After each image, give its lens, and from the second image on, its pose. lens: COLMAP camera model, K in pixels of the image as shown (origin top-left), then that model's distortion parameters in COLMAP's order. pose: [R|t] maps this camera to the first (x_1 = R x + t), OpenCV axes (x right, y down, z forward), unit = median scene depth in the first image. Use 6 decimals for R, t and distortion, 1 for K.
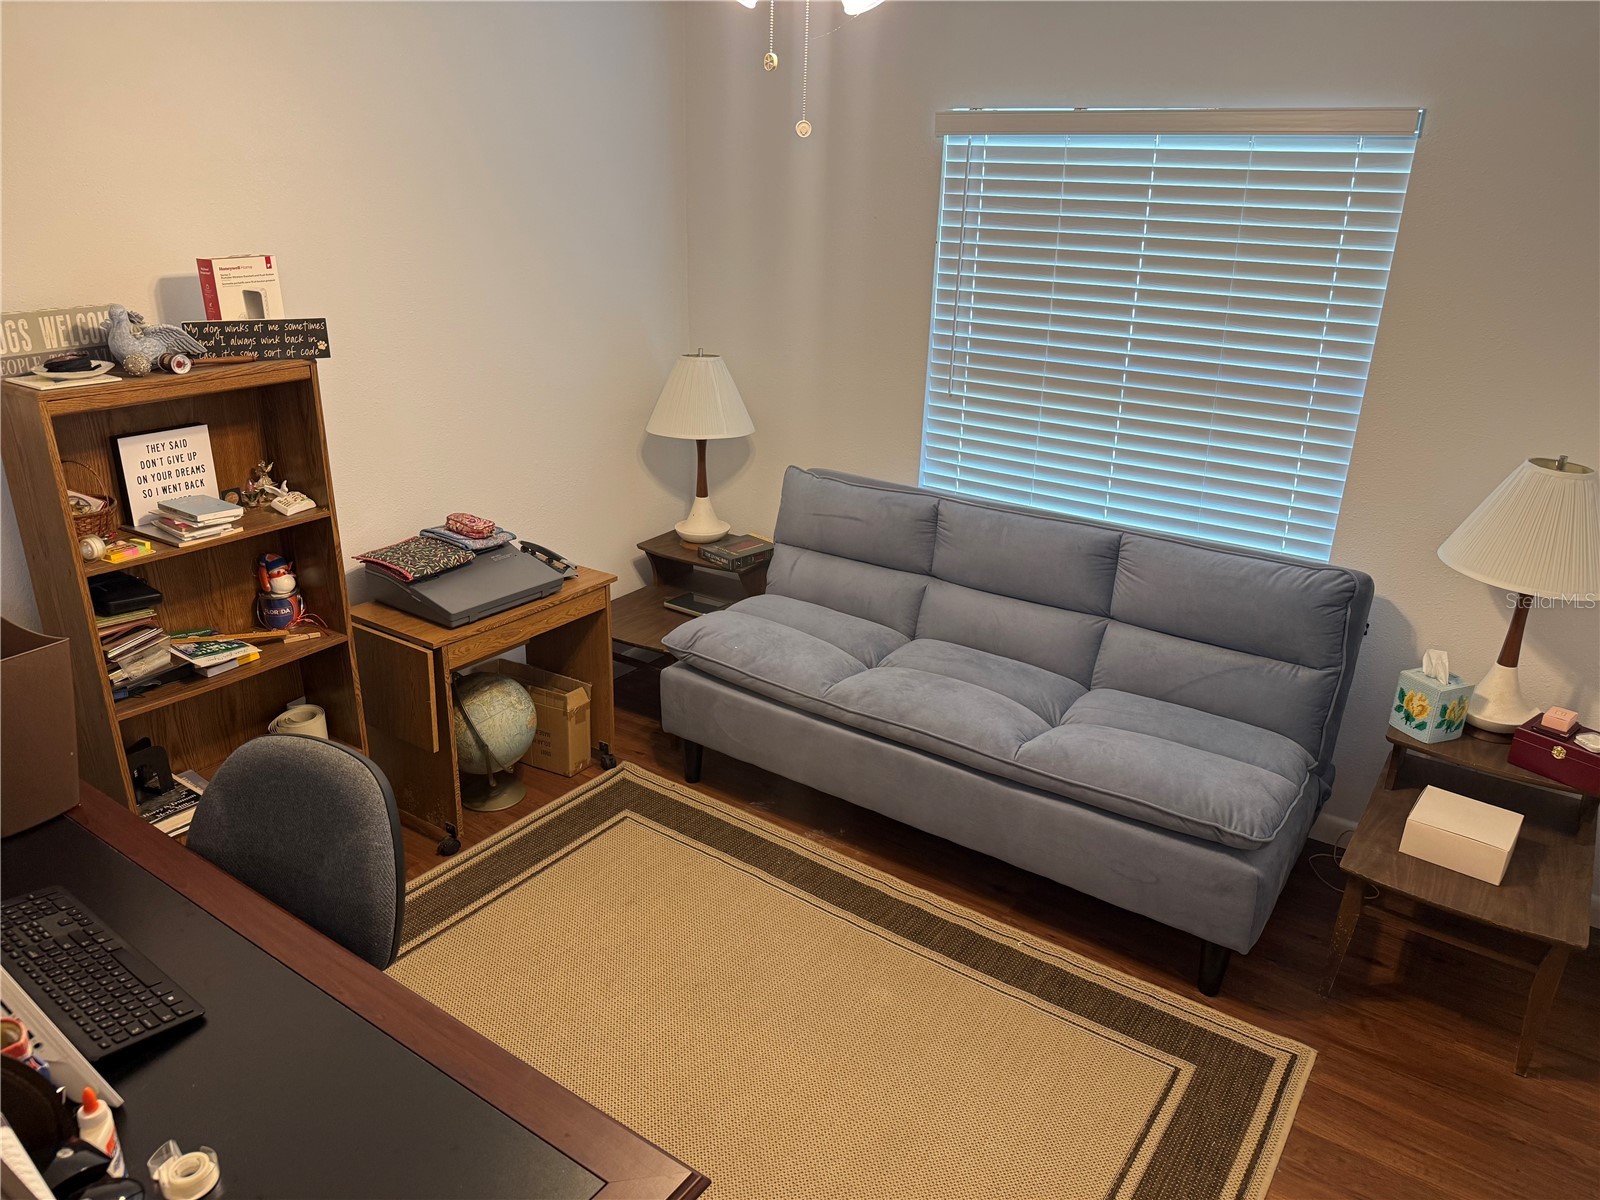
lens RADIAL K [[1120.3, 0, 799.8], [0, 1120.3, 596.7], [0, 0, 1]] dist [0.076147, -0.100822]
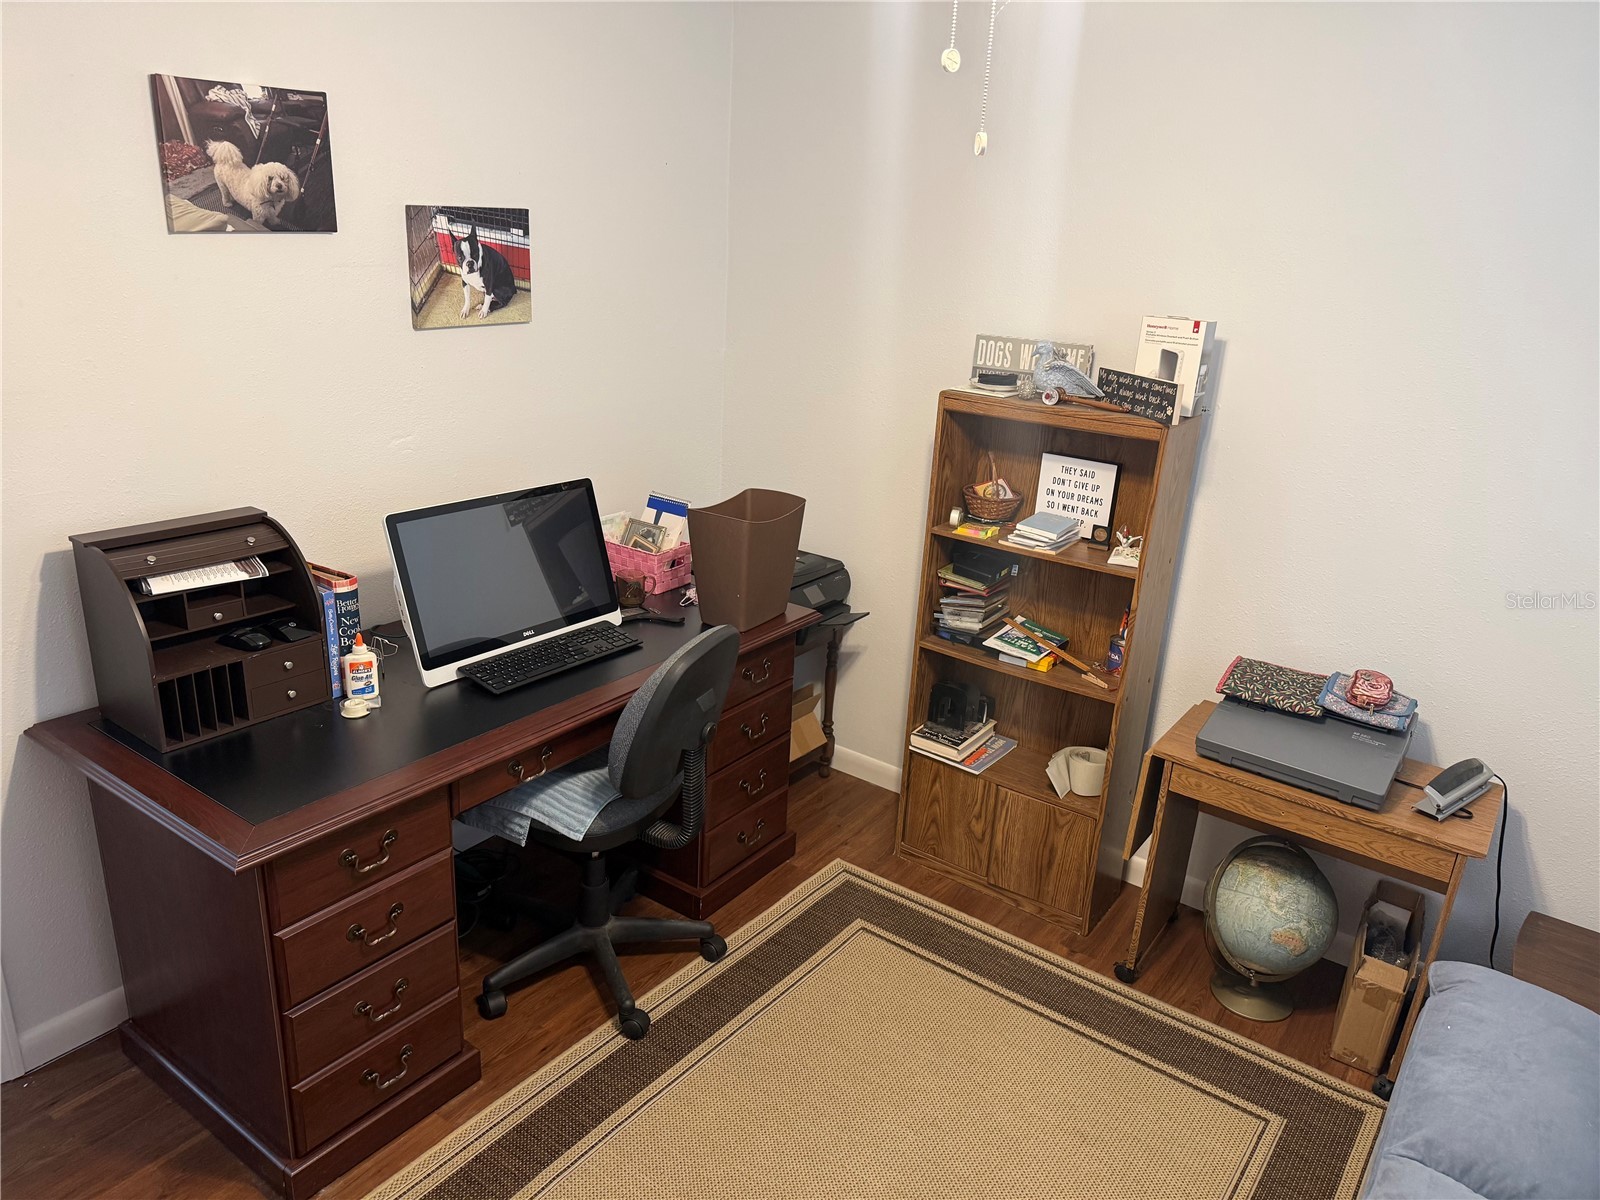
lens RADIAL K [[1120.3, 0, 797.2], [0, 1120.3, 611.3], [0, 0, 1]] dist [0.076147, -0.100822]
pose [[-0.025657, 0.310089, -0.950361, 0.568359], [-0.403677, 0.866504, 0.293626, -0.228498], [0.914542, 0.391172, 0.102943, 0.674667]]
